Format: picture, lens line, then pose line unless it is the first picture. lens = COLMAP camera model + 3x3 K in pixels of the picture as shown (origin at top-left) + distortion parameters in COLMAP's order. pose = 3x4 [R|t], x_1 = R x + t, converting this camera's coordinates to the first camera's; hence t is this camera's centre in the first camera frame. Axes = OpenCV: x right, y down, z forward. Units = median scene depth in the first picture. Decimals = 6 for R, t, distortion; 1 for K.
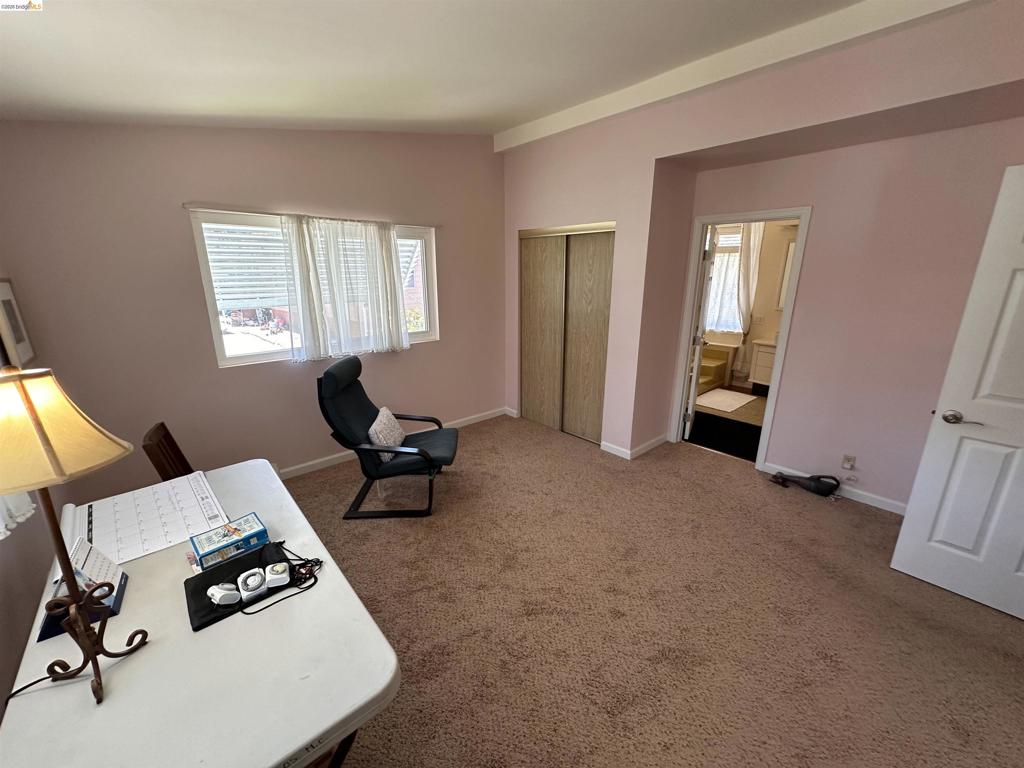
lens RADIAL K [[408.7, 0, 510.8], [0, 408.7, 384.8], [0, 0, 1]] dist [-0.004322, 0.000960]
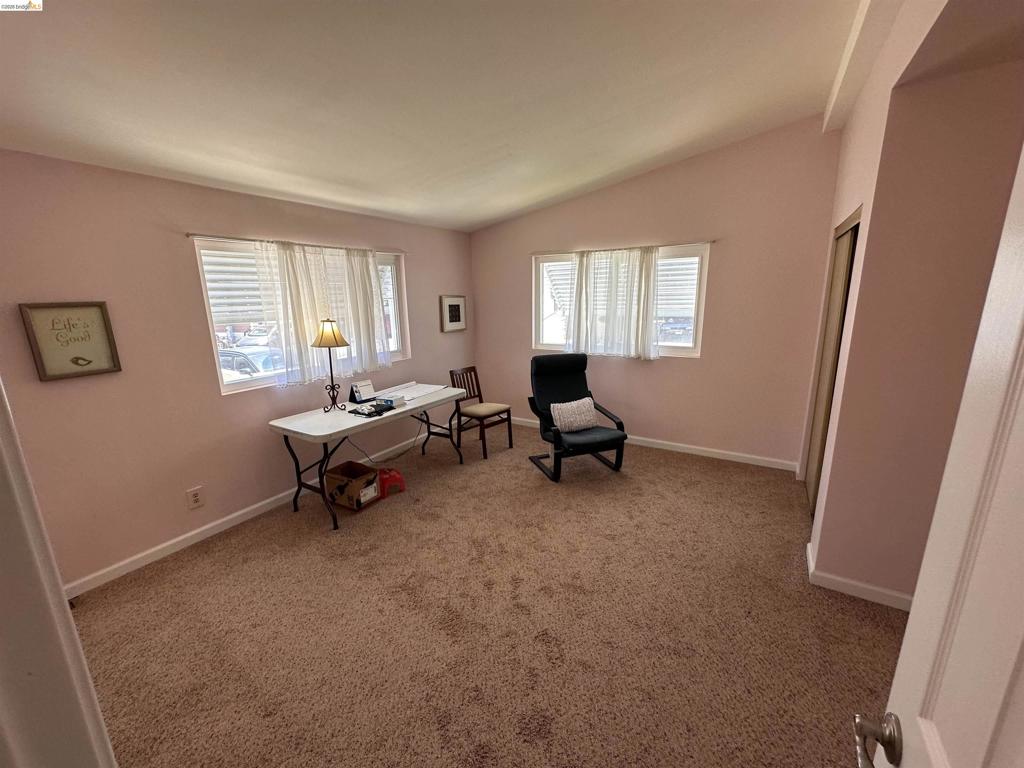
lens RADIAL K [[408.7, 0, 510.8], [0, 408.7, 384.8], [0, 0, 1]] dist [-0.004322, 0.000960]
pose [[0.284538, 0.199144, -0.937753, 0.837561], [-0.234981, 0.962834, 0.133171, -0.098685], [0.929420, 0.182462, 0.320758, 0.394832]]
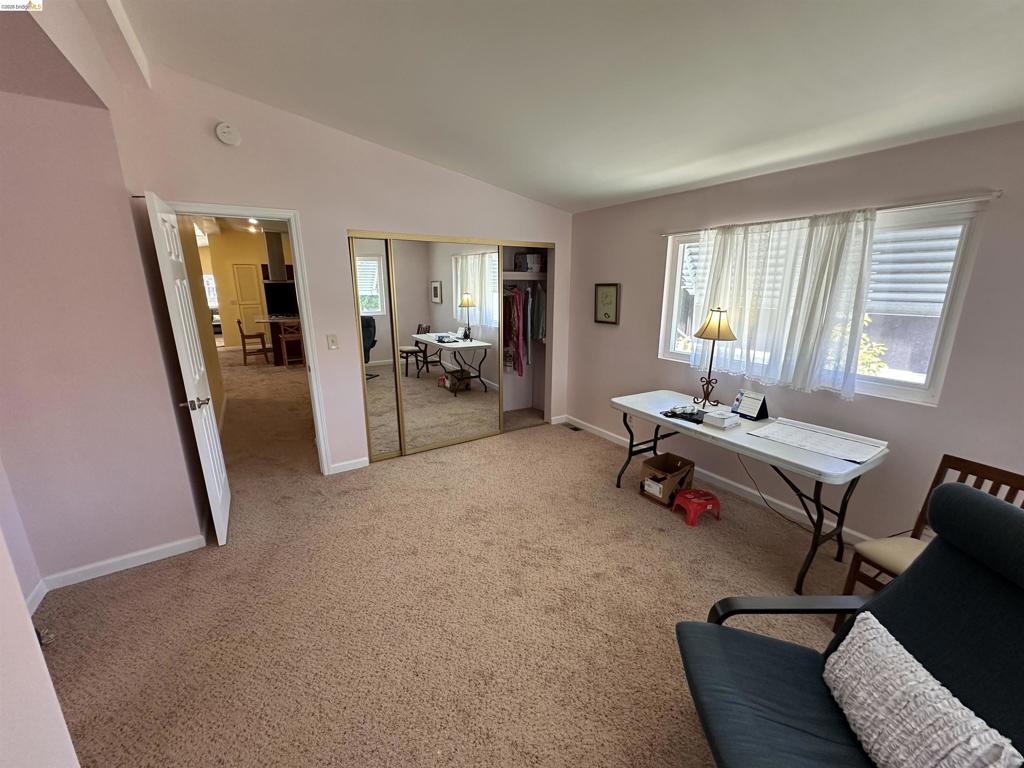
lens RADIAL K [[408.7, 0, 510.8], [0, 408.7, 384.8], [0, 0, 1]] dist [-0.004322, 0.000960]
pose [[-0.987042, -0.041485, 0.155008, 0.005528], [0.040313, 0.870913, 0.489780, -0.342850], [-0.155317, 0.489683, -0.857956, 1.248988]]
